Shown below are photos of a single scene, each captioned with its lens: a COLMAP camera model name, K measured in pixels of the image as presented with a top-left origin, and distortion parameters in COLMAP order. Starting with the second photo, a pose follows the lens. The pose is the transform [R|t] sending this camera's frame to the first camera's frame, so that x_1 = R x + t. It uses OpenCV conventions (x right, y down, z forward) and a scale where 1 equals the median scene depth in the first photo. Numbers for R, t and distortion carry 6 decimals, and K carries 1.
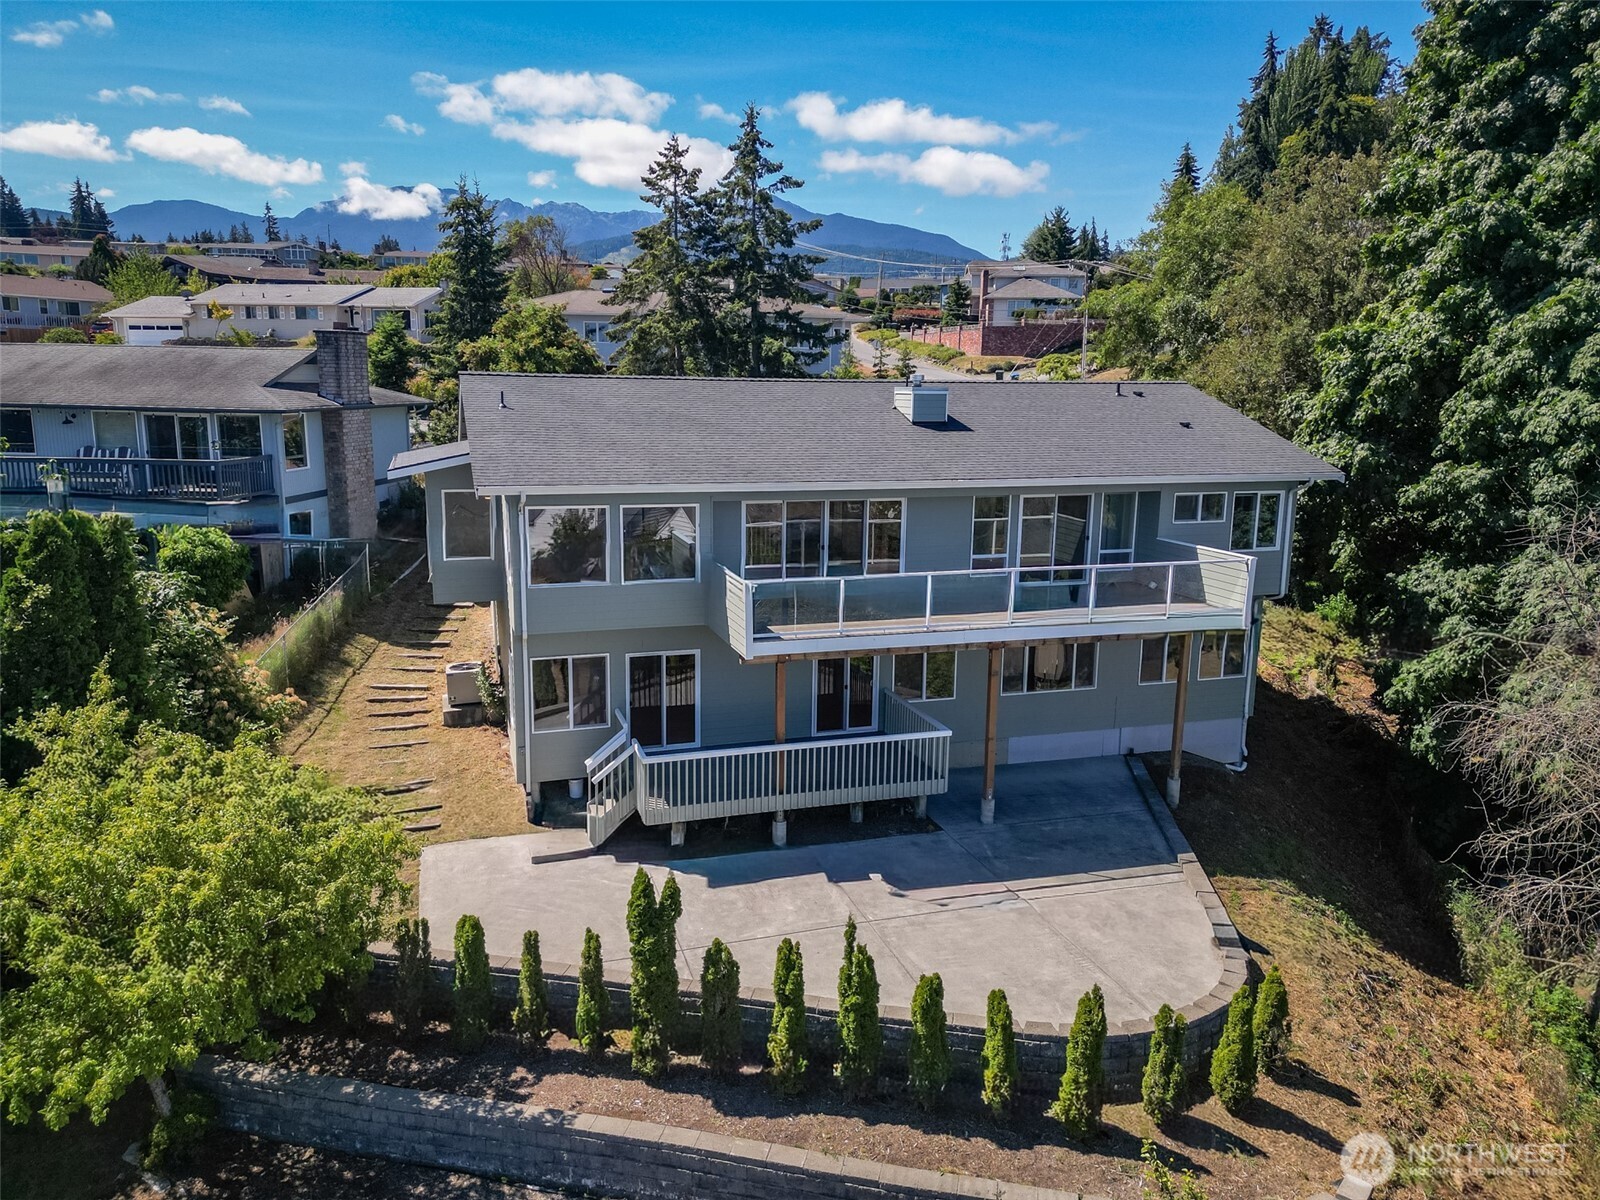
lens RADIAL K [[1124.5, 0, 800.0], [0, 1124.5, 600.0], [0, 0, 1]] dist [0.072810, -0.061795]
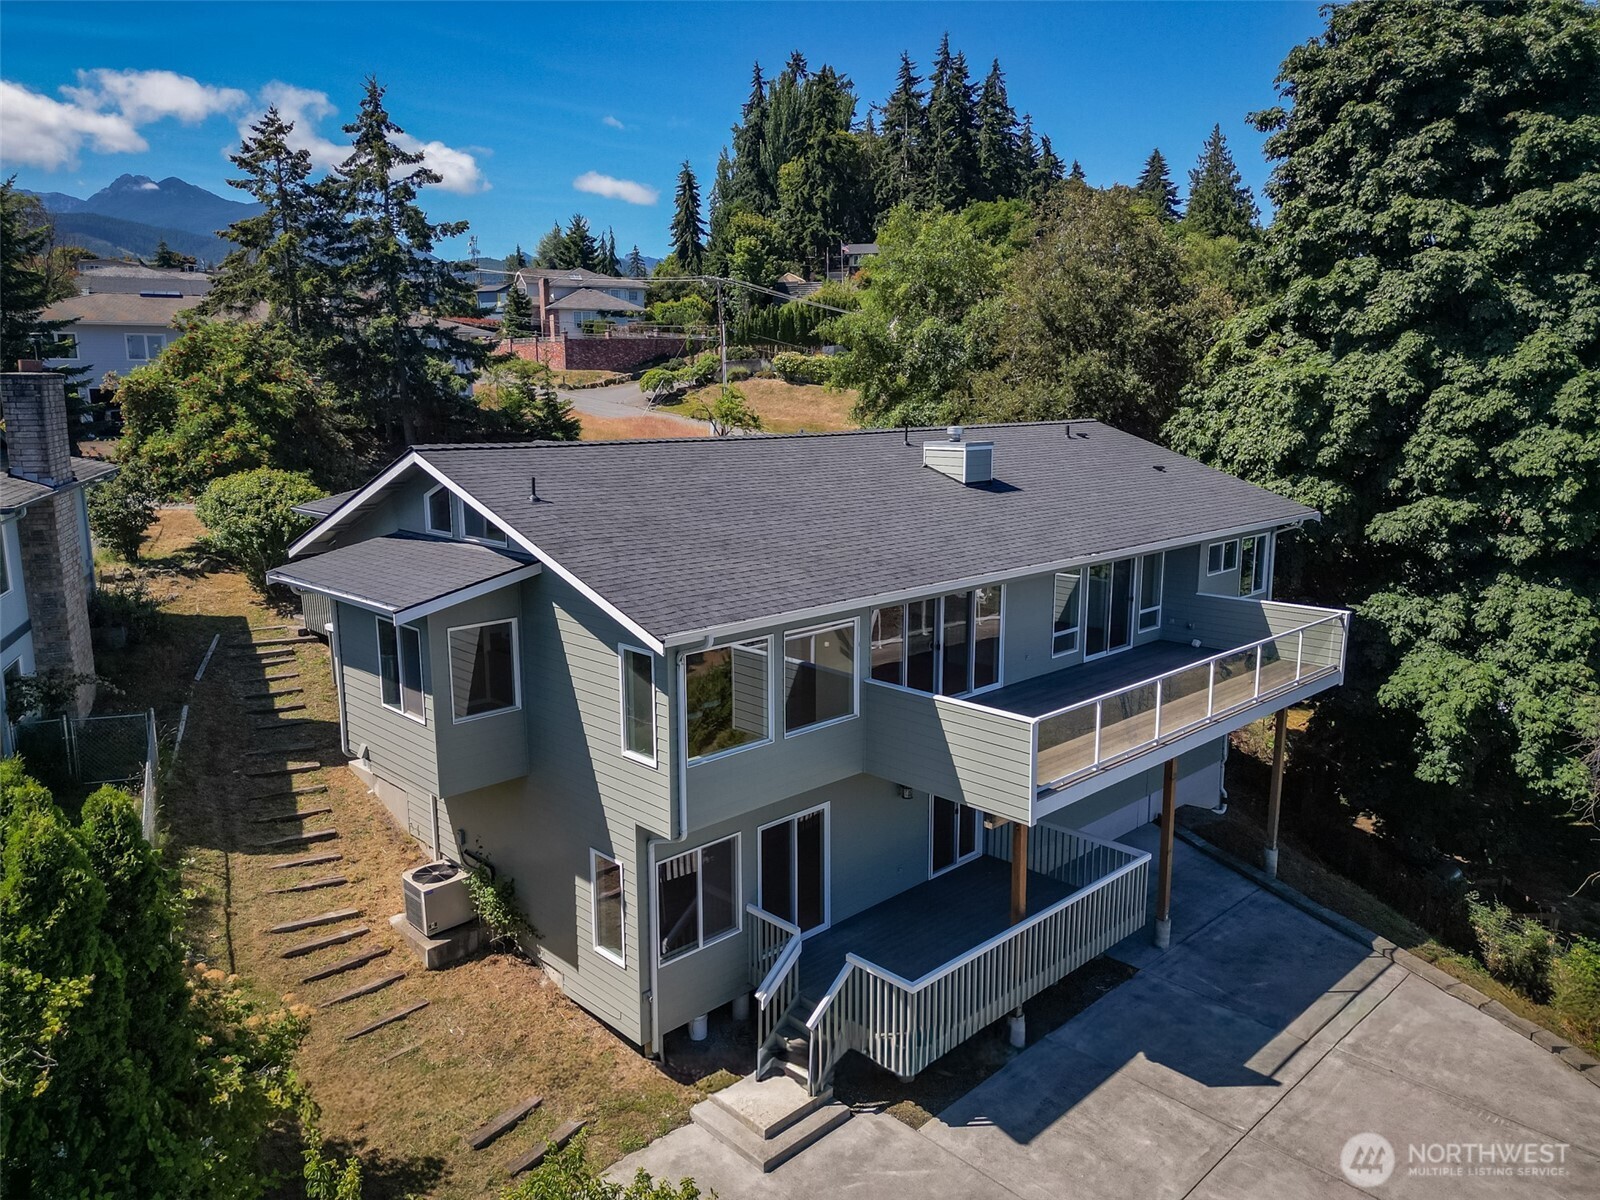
lens RADIAL K [[1124.5, 0, 800.0], [0, 1124.5, 600.0], [0, 0, 1]] dist [0.072810, -0.061795]
pose [[0.897717, -0.096829, 0.429801, -0.376746], [0.098641, 0.994958, 0.018124, -0.095919], [-0.429389, 0.026126, 0.902742, 0.282334]]
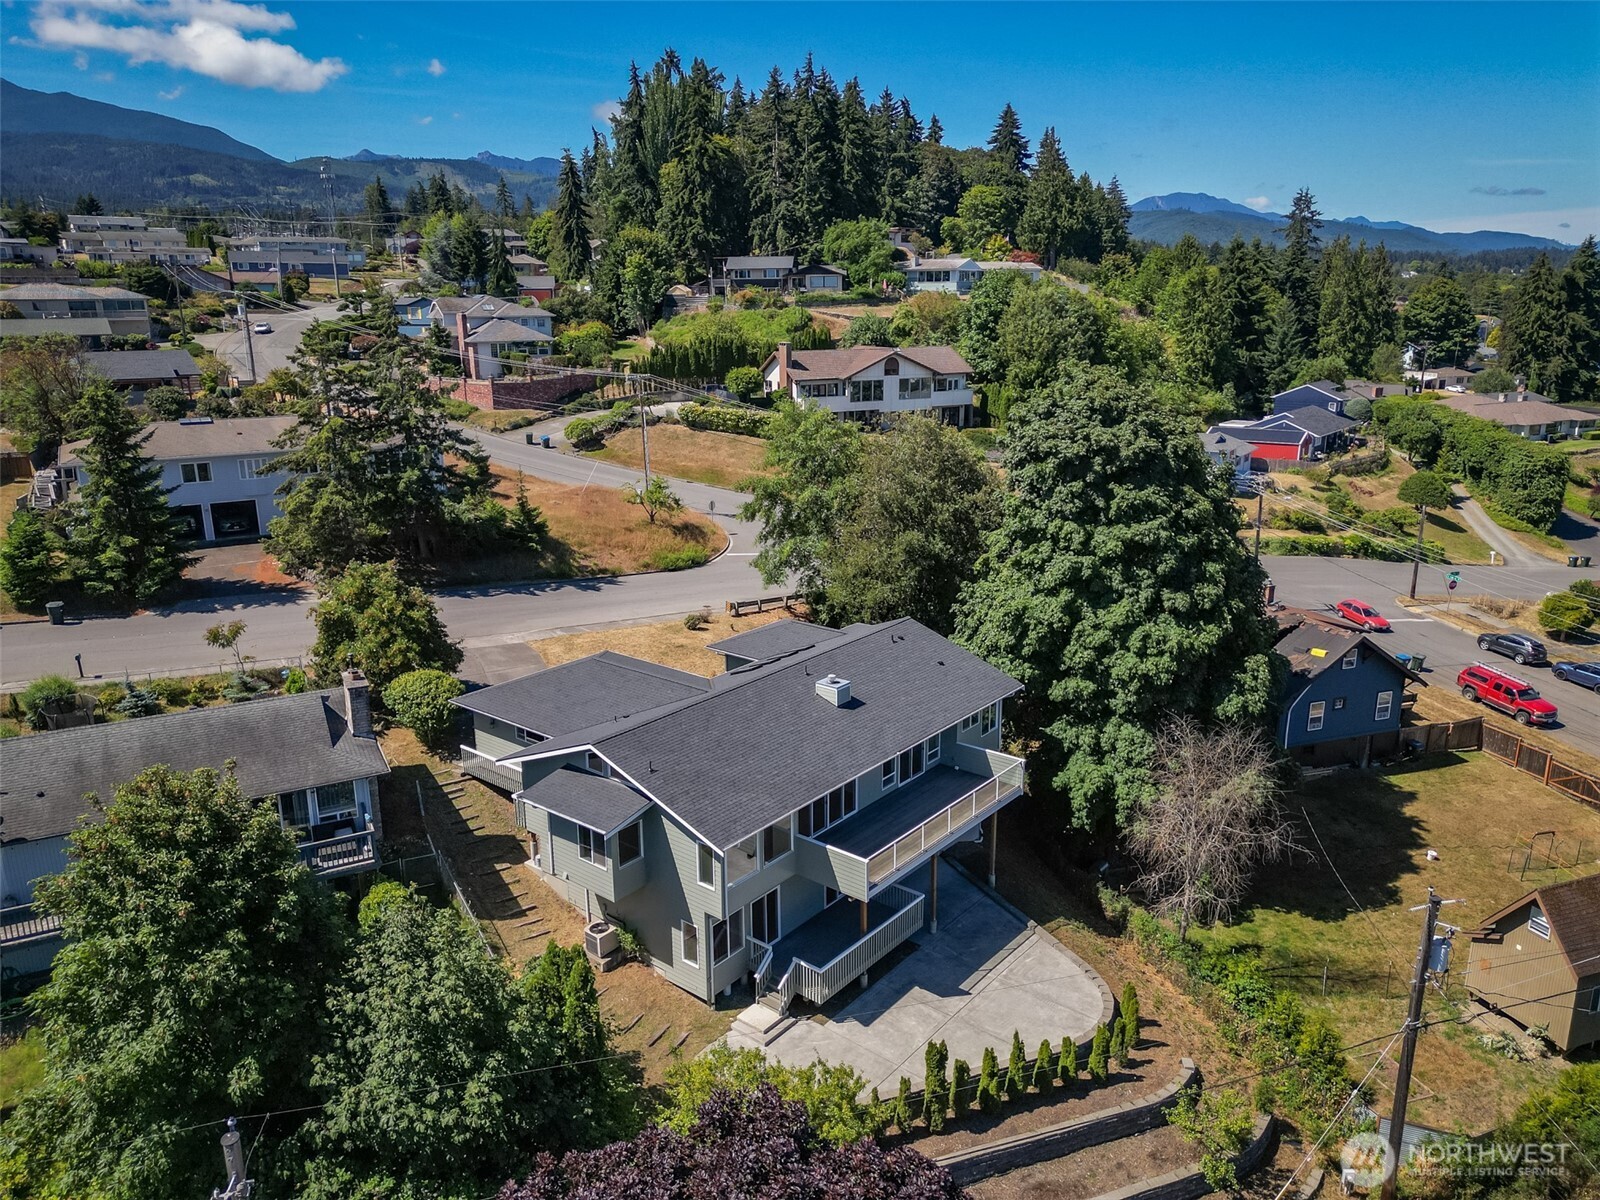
lens RADIAL K [[1129.2, 0, 802.4], [0, 1129.2, 586.9], [0, 0, 1]] dist [0.081568, -0.066463]
pose [[0.841843, -0.156647, 0.516491, -0.774385], [0.124130, 0.987496, 0.097175, -0.495588], [-0.525255, -0.017695, 0.850761, -0.404733]]
